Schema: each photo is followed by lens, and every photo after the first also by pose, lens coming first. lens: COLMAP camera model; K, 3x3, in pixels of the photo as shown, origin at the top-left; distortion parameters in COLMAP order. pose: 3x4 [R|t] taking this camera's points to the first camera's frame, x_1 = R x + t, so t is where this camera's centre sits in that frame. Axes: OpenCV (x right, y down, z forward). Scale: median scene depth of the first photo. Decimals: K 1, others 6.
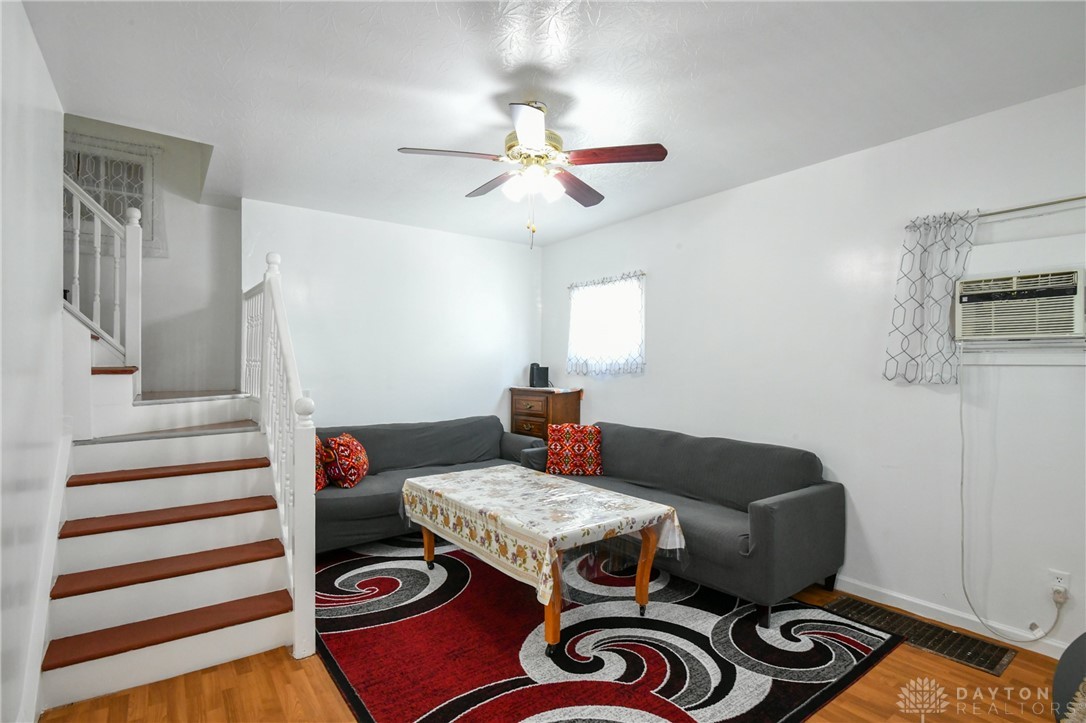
lens RADIAL K [[538.2, 0, 543.0], [0, 538.2, 361.5], [0, 0, 1]] dist [-0.000301, -0.000067]
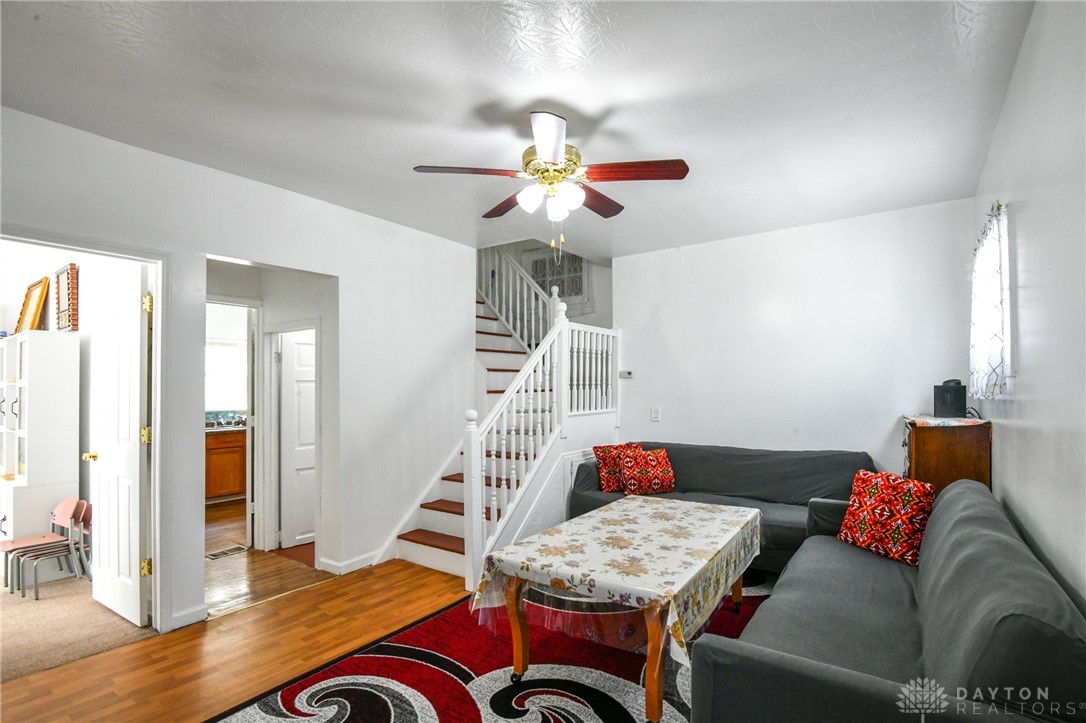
lens RADIAL K [[513.2, 0, 544.4], [0, 513.2, 384.6], [0, 0, 1]] dist [0.000163, -0.000203]
pose [[0.308879, -0.017384, -0.950943, 0.639882], [0.013589, 0.999812, -0.013863, 0.016991], [0.951004, -0.008640, 0.309057, 0.537506]]
